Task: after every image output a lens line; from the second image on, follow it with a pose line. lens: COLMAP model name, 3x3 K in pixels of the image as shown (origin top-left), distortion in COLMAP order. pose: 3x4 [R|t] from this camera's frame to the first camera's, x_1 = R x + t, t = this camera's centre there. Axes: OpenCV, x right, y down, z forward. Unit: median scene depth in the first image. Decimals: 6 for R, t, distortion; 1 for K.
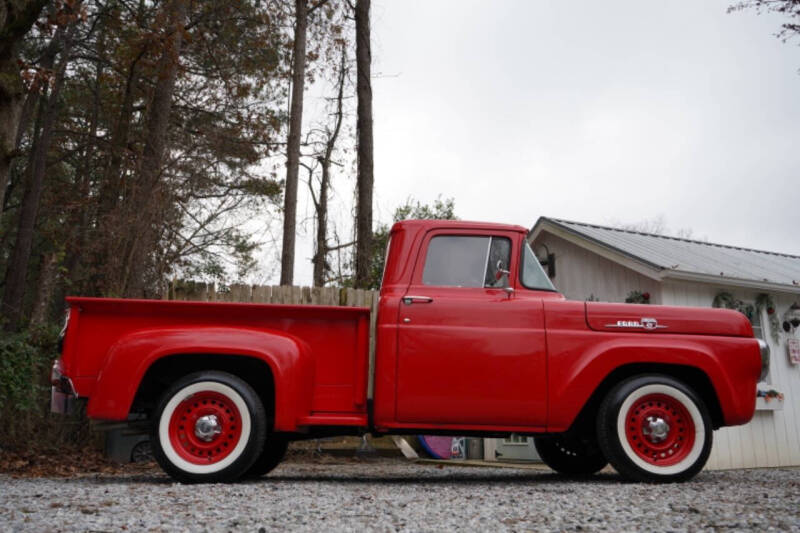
lens RADIAL K [[697.6, 0, 401.0], [0, 697.6, 268.7], [0, 0, 1]] dist [0.006646, 0.005453]
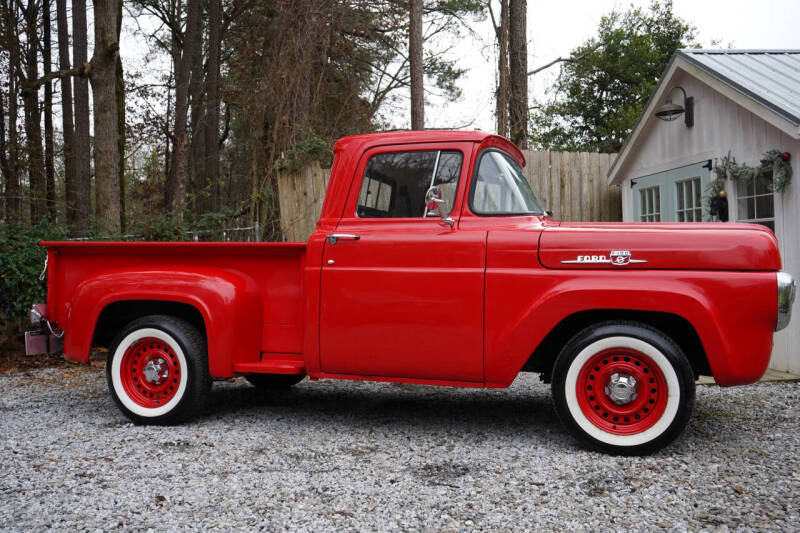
lens RADIAL K [[740.1, 0, 397.2], [0, 740.1, 269.0], [0, 0, 1]] dist [0.000712, 0.000000]
pose [[0.940127, -0.014612, -0.340511, 0.403117], [0.097563, 0.968810, 0.227792, -0.121760], [0.326562, -0.247375, 0.912230, 0.162804]]
